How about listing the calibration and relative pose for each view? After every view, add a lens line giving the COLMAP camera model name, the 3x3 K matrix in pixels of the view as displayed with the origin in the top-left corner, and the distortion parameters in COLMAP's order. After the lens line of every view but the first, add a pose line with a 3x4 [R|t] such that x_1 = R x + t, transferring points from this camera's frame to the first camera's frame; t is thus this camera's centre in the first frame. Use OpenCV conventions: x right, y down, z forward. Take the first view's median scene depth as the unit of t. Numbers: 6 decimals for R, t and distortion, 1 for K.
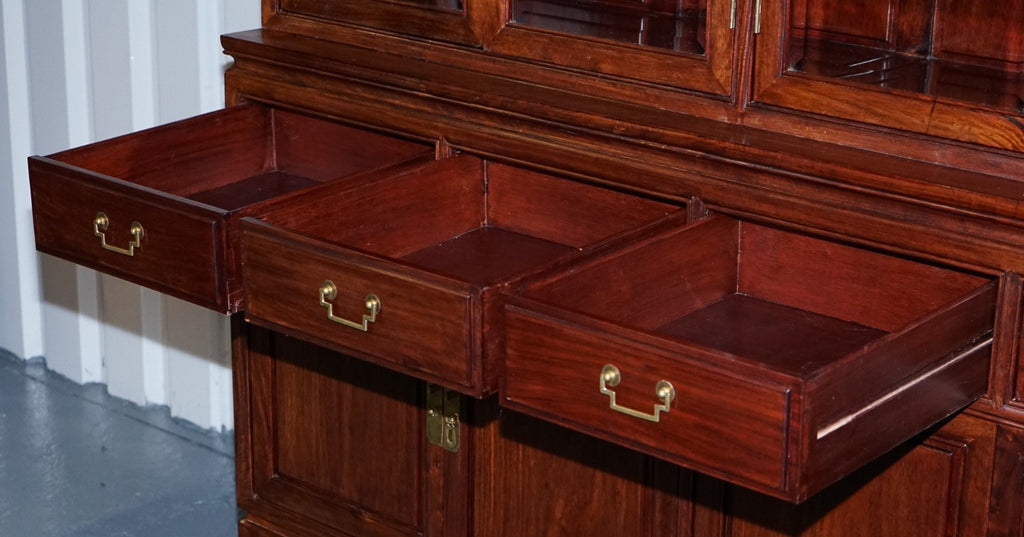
lens RADIAL K [[2046.8, 0, 510.9], [0, 2046.8, 271.3], [0, 0, 1]] dist [-0.085577, 0.000000]
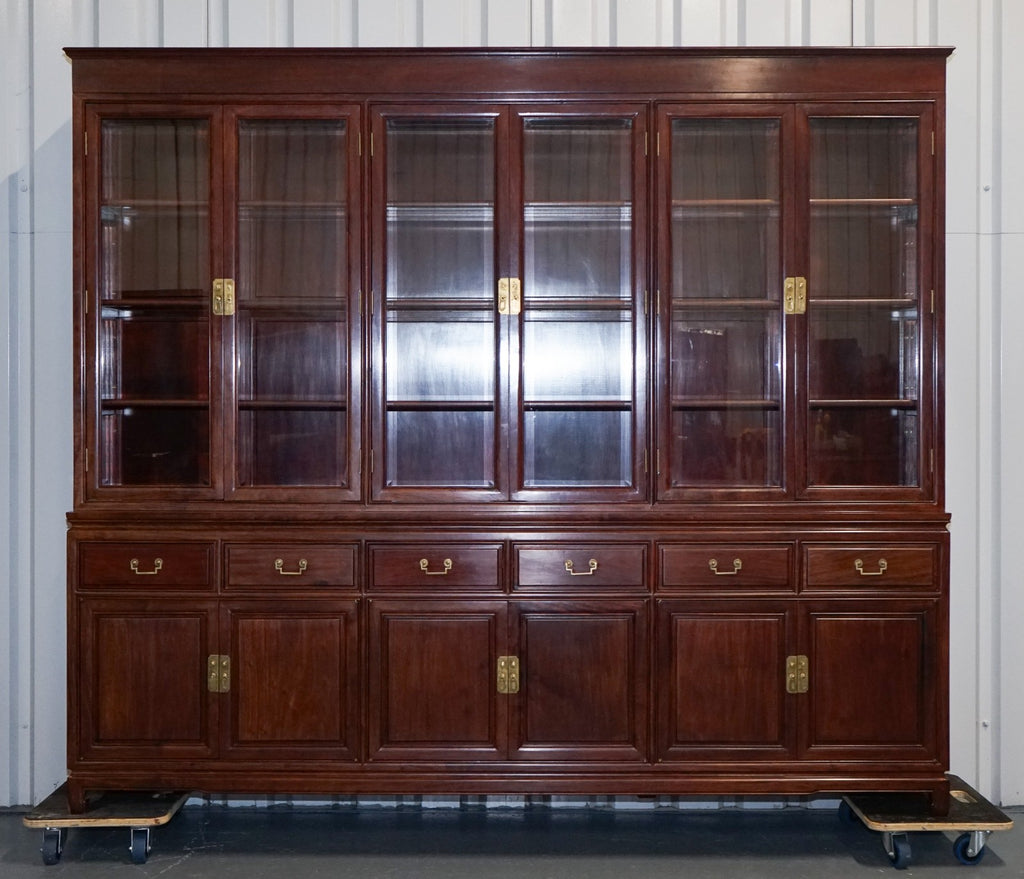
lens RADIAL K [[1921.3, 0, 514.0], [0, 1921.3, 430.0], [0, 0, 1]] dist [-0.019371, 0.000000]
pose [[0.749523, -0.012662, 0.661857, -1.144361], [0.206647, 0.954329, -0.215761, 0.328542], [-0.628897, 0.298489, 0.717908, -0.701661]]
